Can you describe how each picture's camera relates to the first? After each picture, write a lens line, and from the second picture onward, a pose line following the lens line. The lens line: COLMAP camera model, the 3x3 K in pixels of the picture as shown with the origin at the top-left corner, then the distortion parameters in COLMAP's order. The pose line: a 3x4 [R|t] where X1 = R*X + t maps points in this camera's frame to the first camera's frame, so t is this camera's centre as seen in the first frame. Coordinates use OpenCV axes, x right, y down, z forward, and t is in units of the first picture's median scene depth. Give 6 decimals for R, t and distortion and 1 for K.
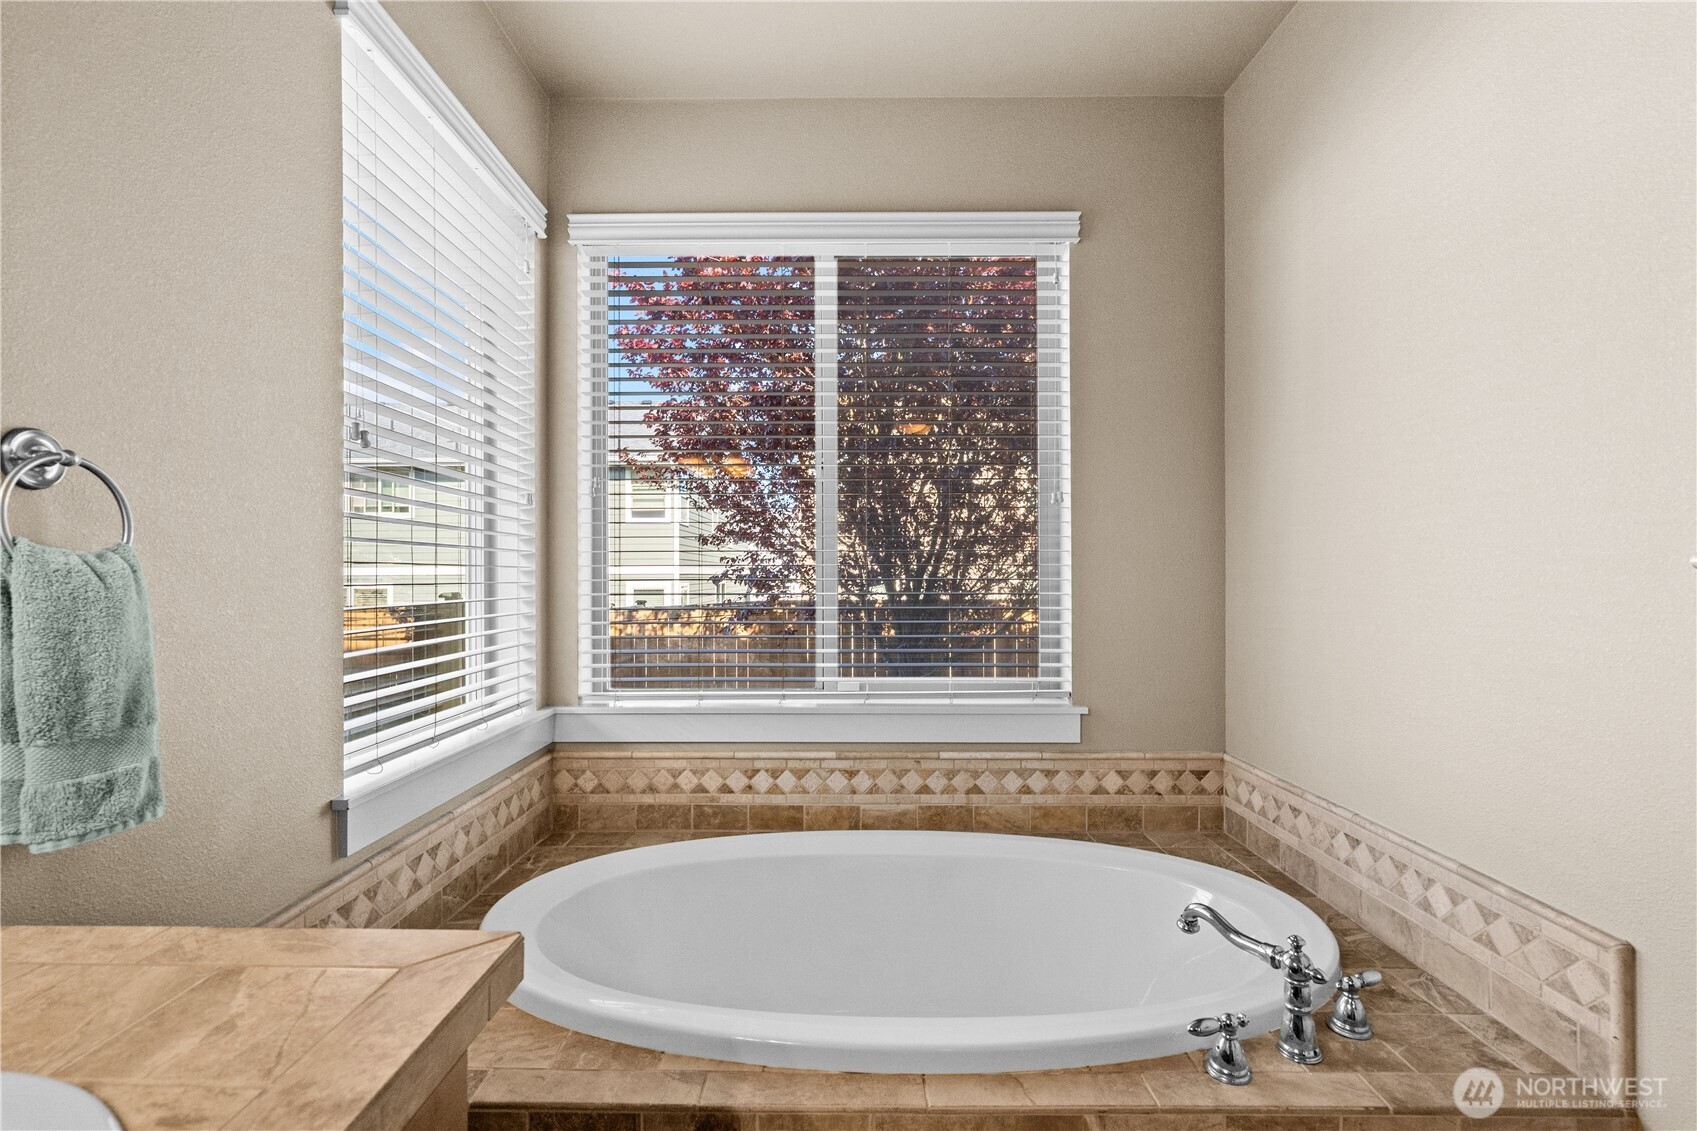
lens RADIAL K [[792.1, 0, 844.3], [0, 792.1, 565.3], [0, 0, 1]] dist [-0.003592, 0.000185]
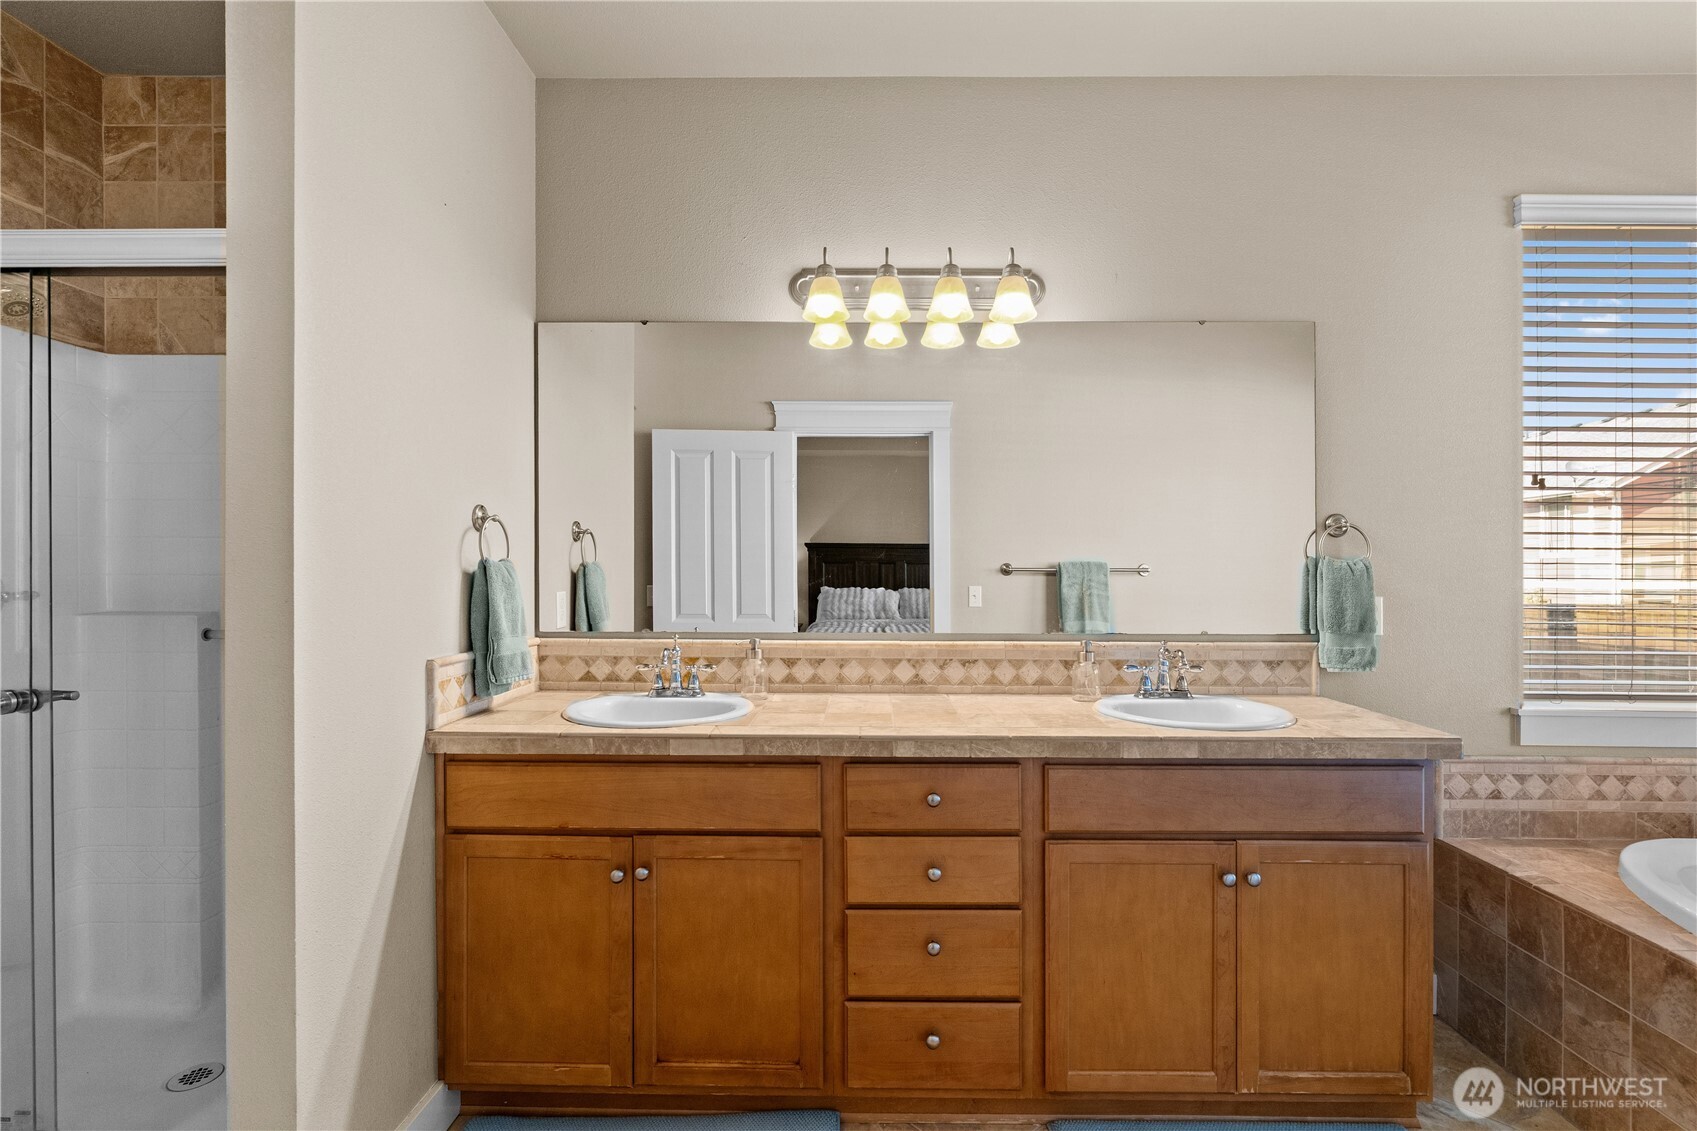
lens RADIAL K [[792.1, 0, 844.3], [0, 792.1, 565.3], [0, 0, 1]] dist [-0.003592, 0.000185]
pose [[-0.008290, 0.006295, -0.999946, 1.235496], [-0.003143, 0.999975, 0.006321, -0.011225], [0.999961, 0.003195, -0.008270, -0.470509]]
